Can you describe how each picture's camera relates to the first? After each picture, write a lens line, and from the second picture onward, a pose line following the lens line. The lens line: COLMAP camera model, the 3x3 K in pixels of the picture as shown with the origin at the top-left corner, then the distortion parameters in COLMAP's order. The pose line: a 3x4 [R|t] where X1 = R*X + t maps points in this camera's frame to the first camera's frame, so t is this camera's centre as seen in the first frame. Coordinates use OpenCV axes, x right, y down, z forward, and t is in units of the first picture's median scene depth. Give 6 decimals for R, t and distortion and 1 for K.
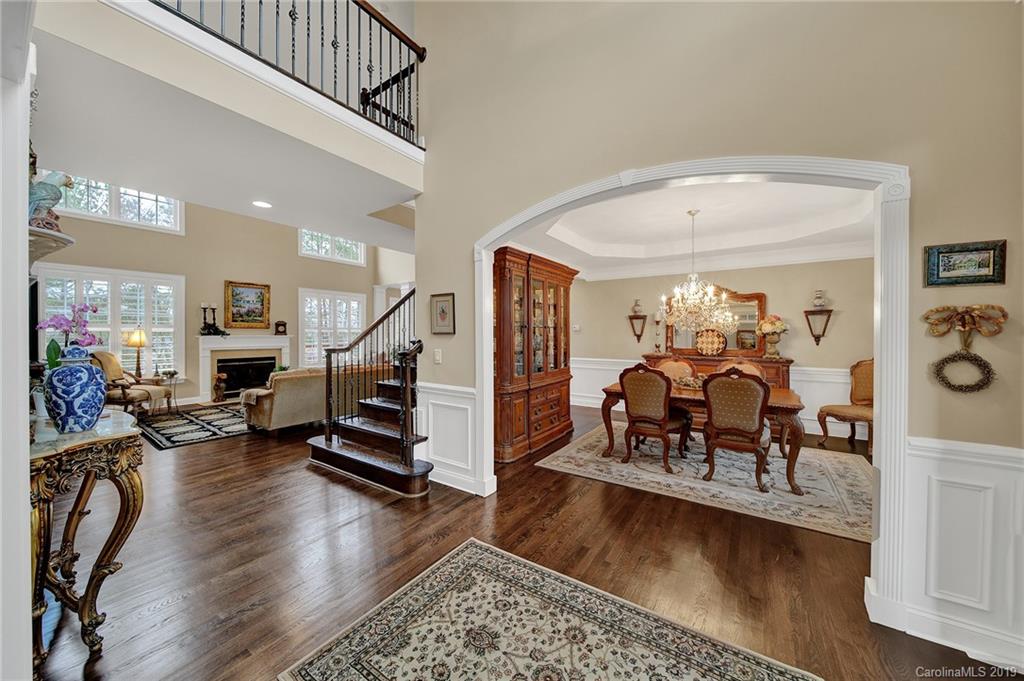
lens RADIAL K [[353.0, 0, 513.0], [0, 353.0, 336.7], [0, 0, 1]] dist [-0.009841, -0.000072]
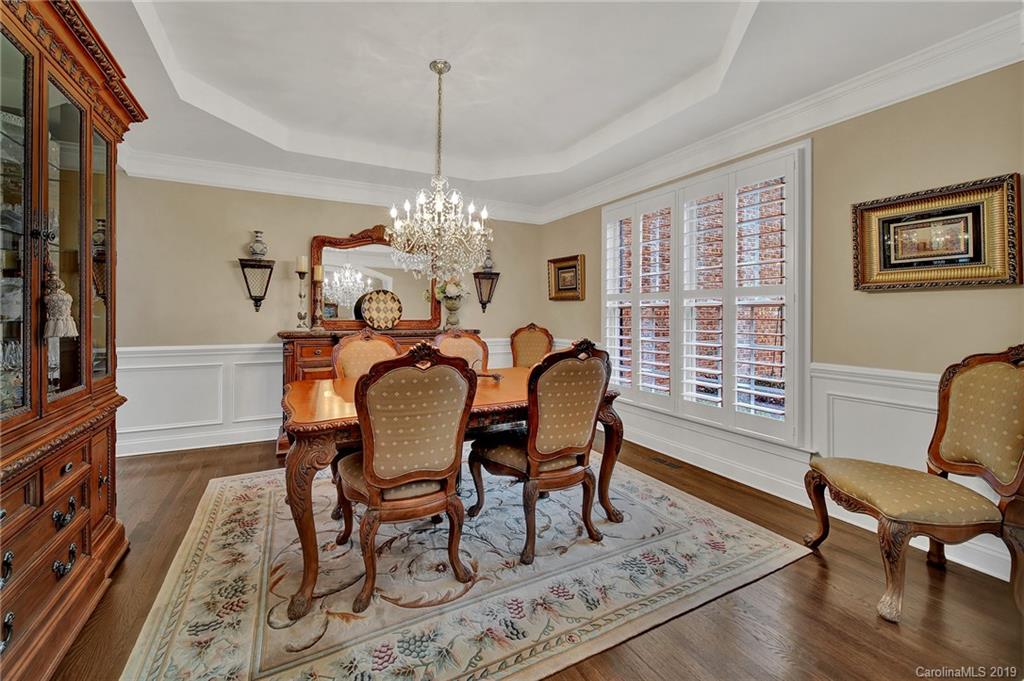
lens RADIAL K [[386.3, 0, 464.2], [0, 386.3, 313.3], [0, 0, 1]] dist [-0.000584, -0.000145]
pose [[0.510573, 0.005957, 0.859814, 0.009812], [0.001319, 0.999969, -0.007712, 0.039661], [-0.859834, 0.005072, 0.510549, 0.668683]]
